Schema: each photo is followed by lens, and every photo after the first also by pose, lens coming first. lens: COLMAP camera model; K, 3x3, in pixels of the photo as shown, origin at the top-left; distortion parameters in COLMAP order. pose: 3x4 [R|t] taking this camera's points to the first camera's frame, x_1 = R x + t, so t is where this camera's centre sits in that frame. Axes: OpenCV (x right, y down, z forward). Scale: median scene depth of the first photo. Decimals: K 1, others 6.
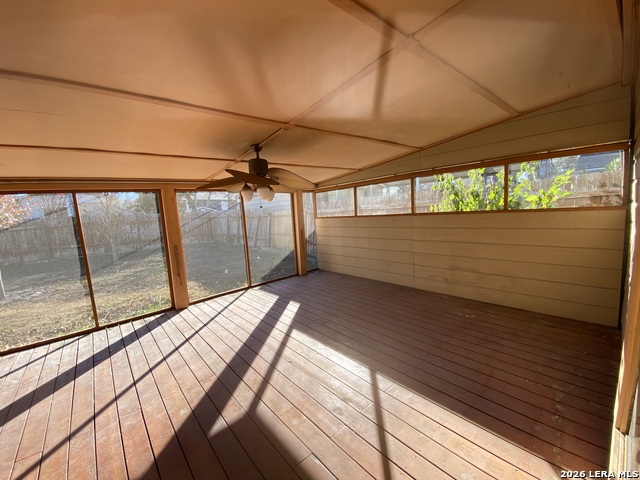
lens RADIAL K [[258.5, 0, 320.2], [0, 258.5, 241.5], [0, 0, 1]] dist [0.006549, -0.009564]
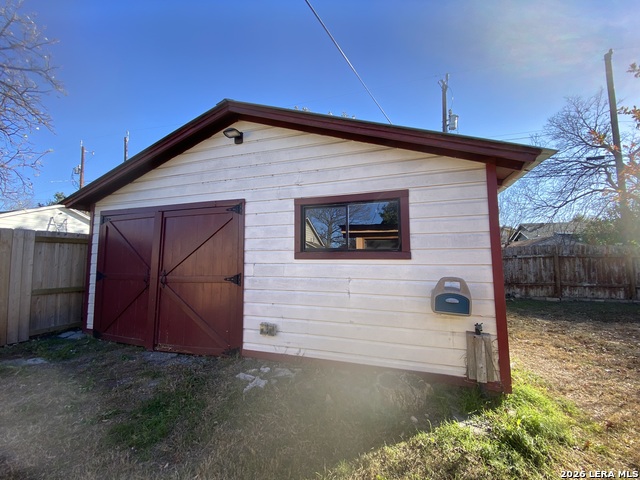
lens RADIAL K [[258.5, 0, 319.3], [0, 258.5, 241.4], [0, 0, 1]] dist [0.006549, -0.009564]
pose [[0.493904, -0.007257, -0.869486, -0.736617], [-0.129389, 0.988219, -0.081746, 0.058937], [0.859836, 0.152877, 0.487146, -0.037854]]
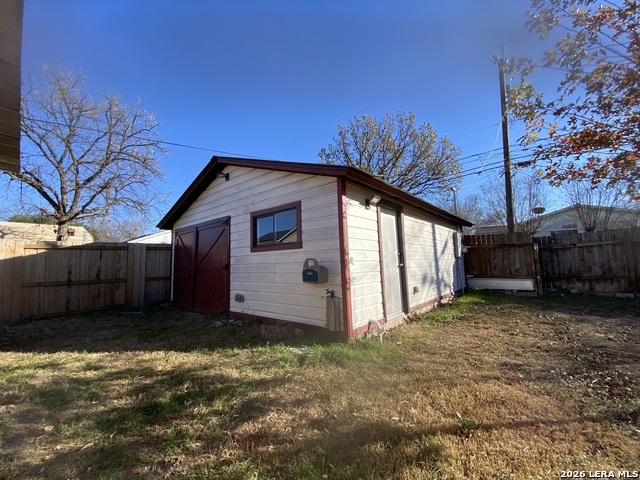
lens RADIAL K [[258.5, 0, 318.0], [0, 258.5, 240.2], [0, 0, 1]] dist [0.006549, -0.009564]
pose [[0.139726, -0.039095, -0.989418, -0.543195], [-0.098357, 0.993731, -0.053156, 0.050036], [0.985293, 0.104744, 0.135005, 0.136052]]
